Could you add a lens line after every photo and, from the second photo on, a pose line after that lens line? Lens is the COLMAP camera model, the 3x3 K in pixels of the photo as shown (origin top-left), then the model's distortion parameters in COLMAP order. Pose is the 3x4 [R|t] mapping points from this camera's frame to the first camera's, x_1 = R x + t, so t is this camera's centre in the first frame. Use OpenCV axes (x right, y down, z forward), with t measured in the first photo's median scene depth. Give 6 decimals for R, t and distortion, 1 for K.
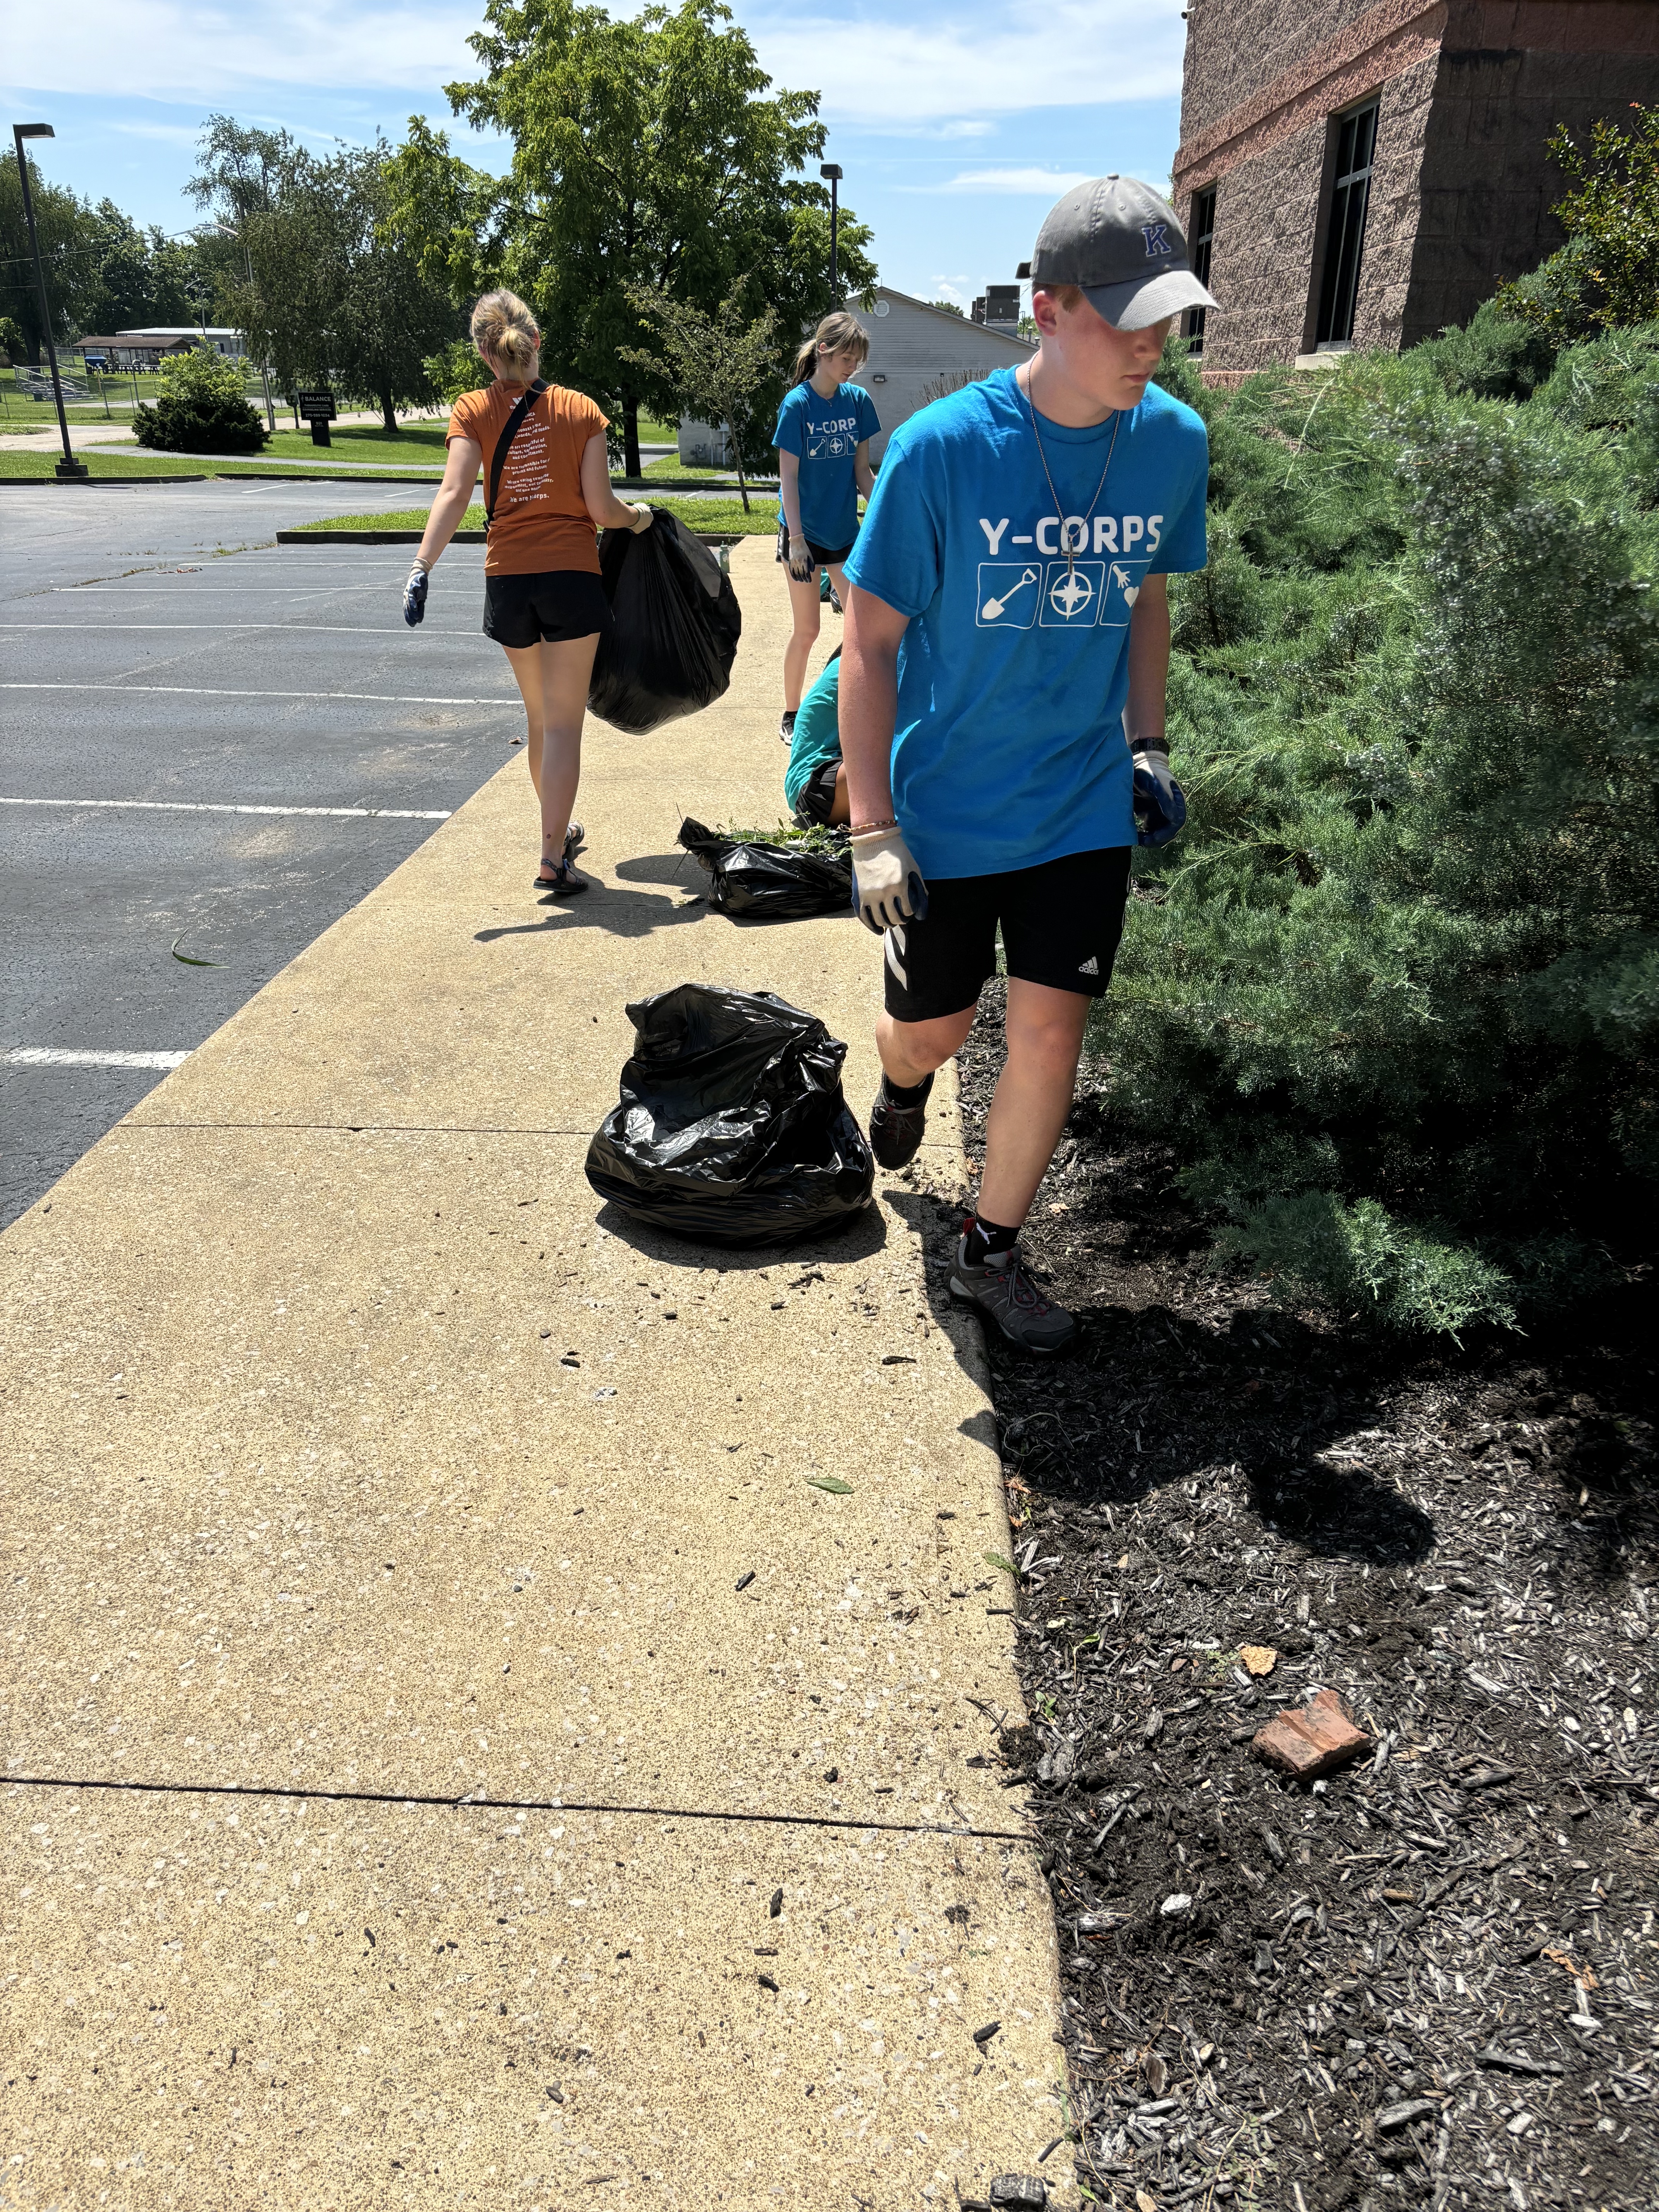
lens RADIAL K [[1681.4, 0, 827.4], [0, 1681.4, 1102.9], [0, 0, 1]] dist [0.069800, -0.083757]
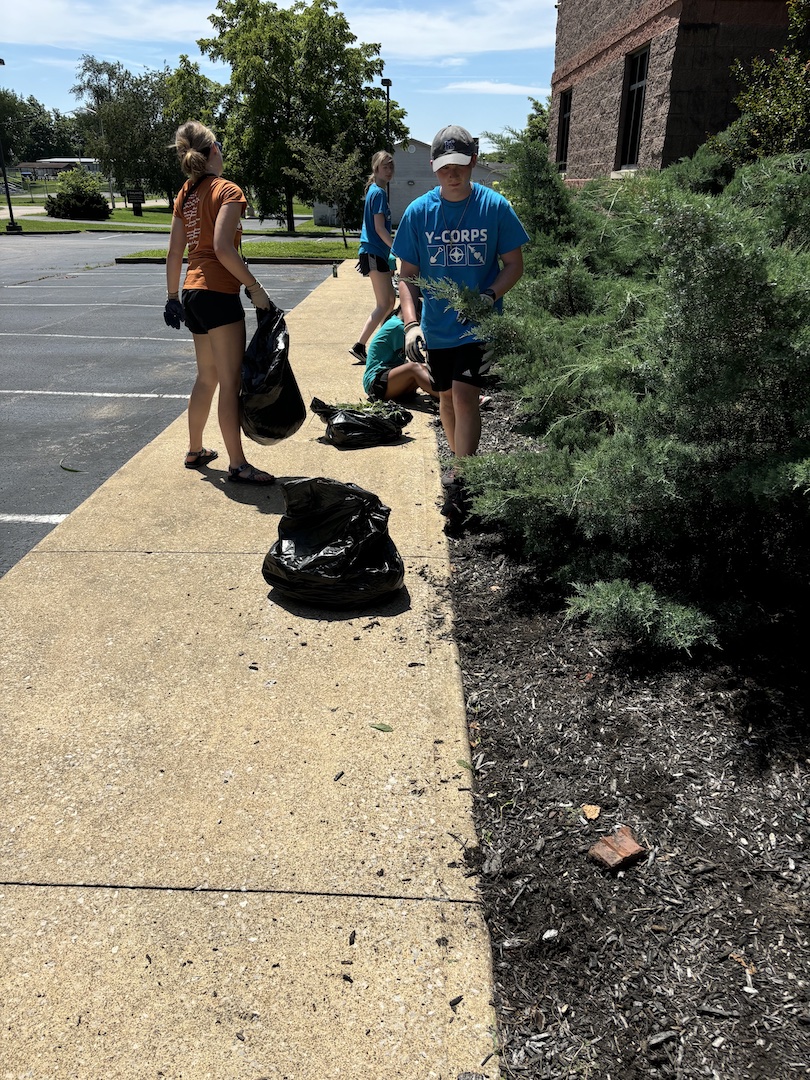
lens RADIAL K [[820.6, 0, 405.6], [0, 820.6, 531.8], [0, 0, 1]] dist [0.068507, -0.083182]
pose [[0.999776, -0.008694, 0.019317, 0.013732], [0.008787, 0.999950, -0.004719, -0.003095], [-0.019275, 0.004888, 0.999802, 0.011743]]
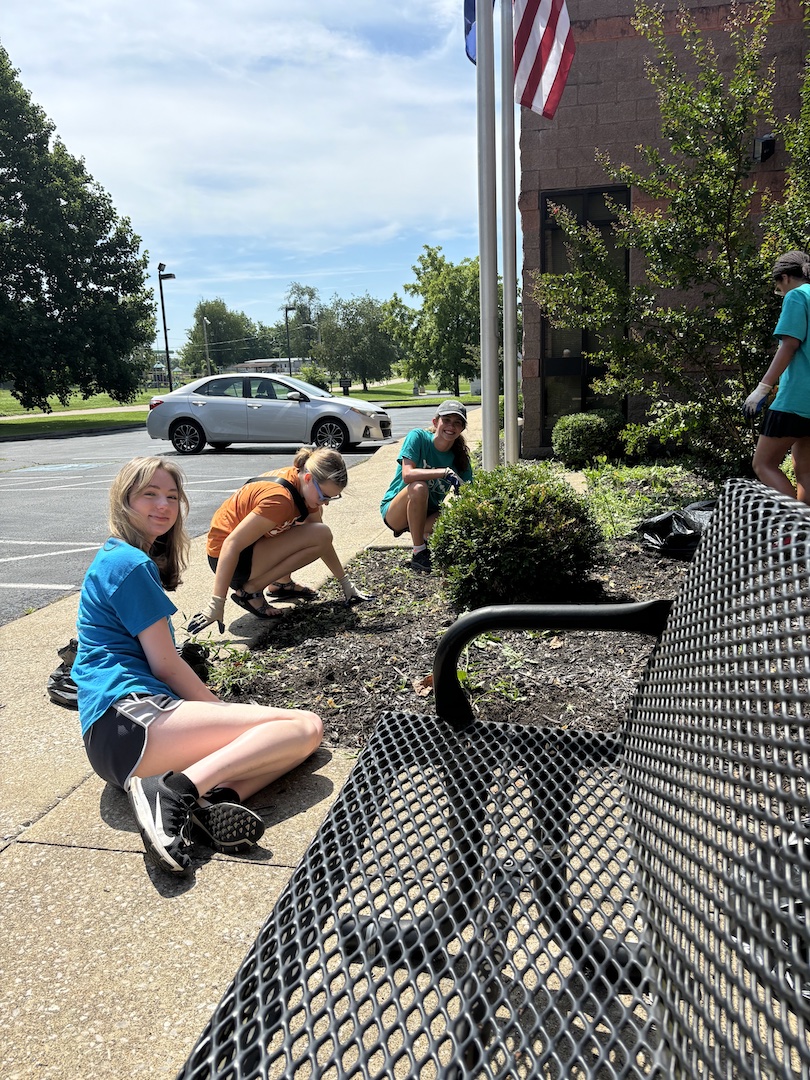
lens RADIAL K [[821.0, 0, 404.0], [0, 821.0, 538.5], [0, 0, 1]] dist [0.069800, -0.083757]
pose [[0.987409, -0.014032, -0.157565, 0.185002], [-0.017409, 0.980369, -0.196403, 1.947901], [0.157228, 0.196673, 0.967780, -4.513932]]
